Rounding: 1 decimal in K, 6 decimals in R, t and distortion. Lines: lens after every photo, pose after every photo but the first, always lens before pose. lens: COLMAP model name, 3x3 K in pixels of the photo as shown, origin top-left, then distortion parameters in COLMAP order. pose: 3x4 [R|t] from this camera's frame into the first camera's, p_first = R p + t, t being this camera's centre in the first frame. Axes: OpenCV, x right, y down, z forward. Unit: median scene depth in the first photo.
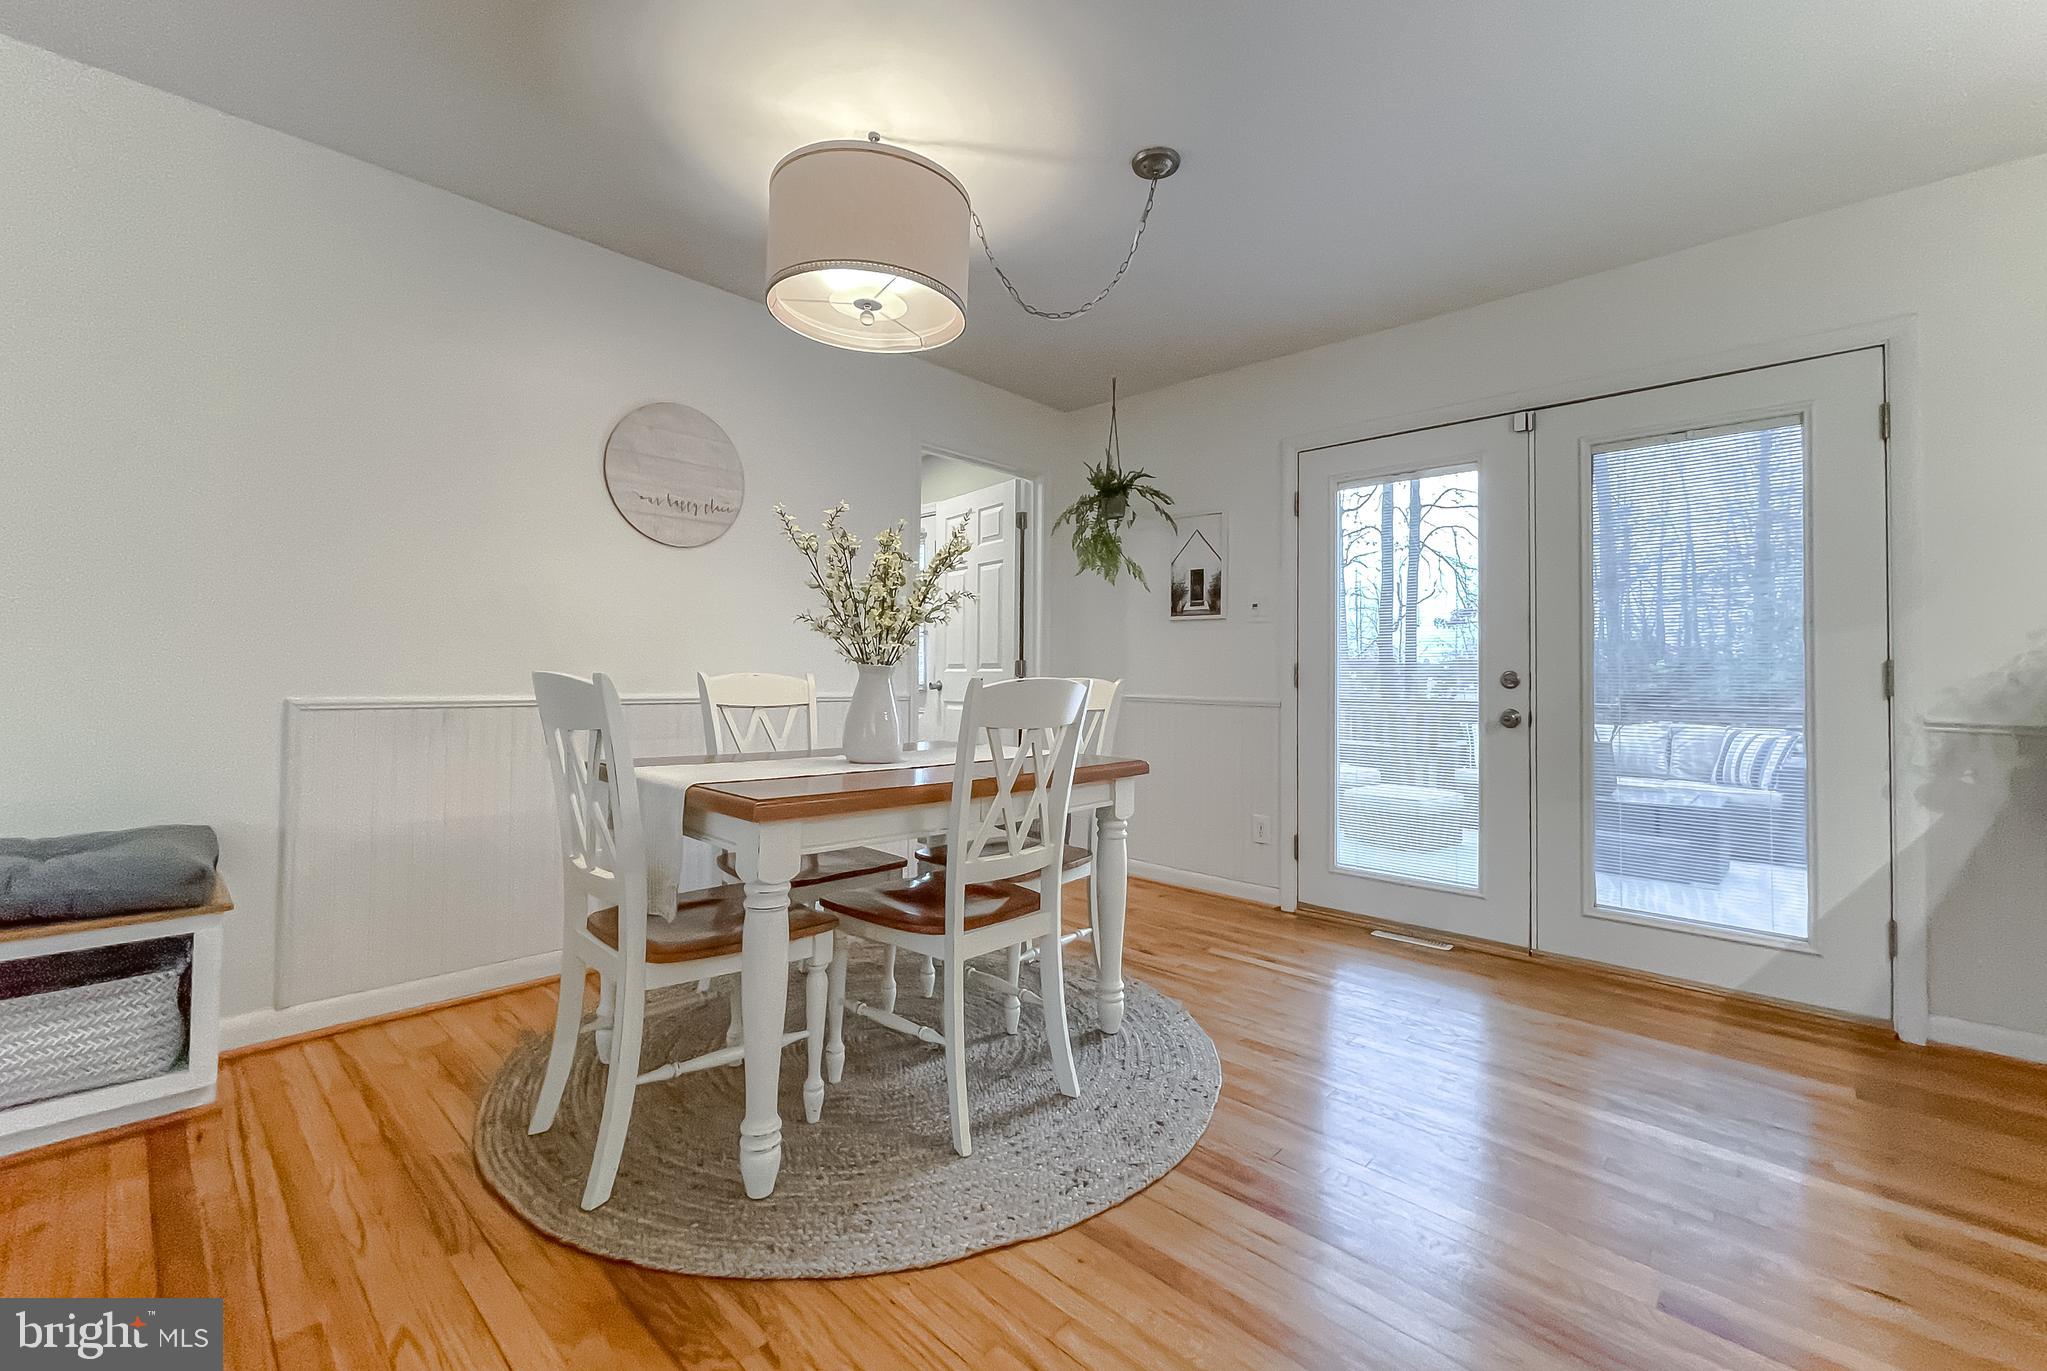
lens RADIAL K [[830.6, 0, 1004.0], [0, 830.6, 664.9], [0, 0, 1]] dist [0.000764, 0.000976]
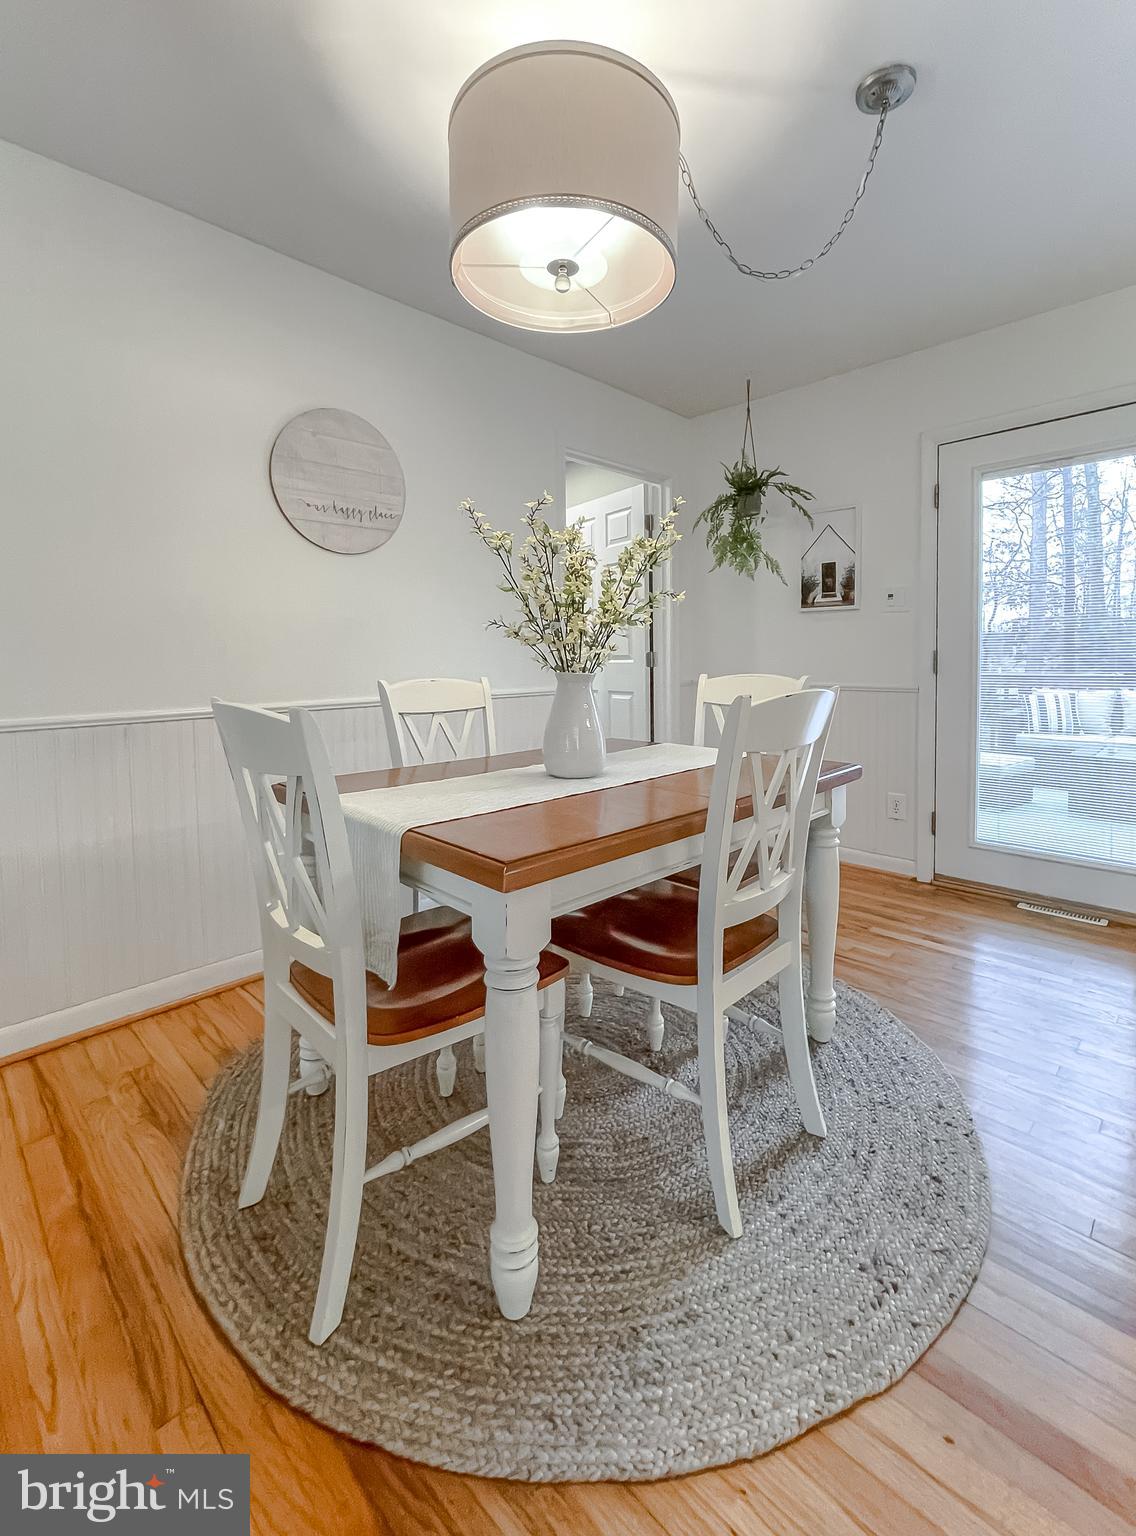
lens RADIAL K [[669.2, 0, 582.3], [0, 669.2, 690.5], [0, 0, 1]] dist [-0.001175, 0.001635]
pose [[0.999603, -0.026554, -0.009411, -0.149413], [0.027094, 0.997656, 0.062839, -0.028343], [0.007720, -0.063069, 0.997979, 0.263216]]
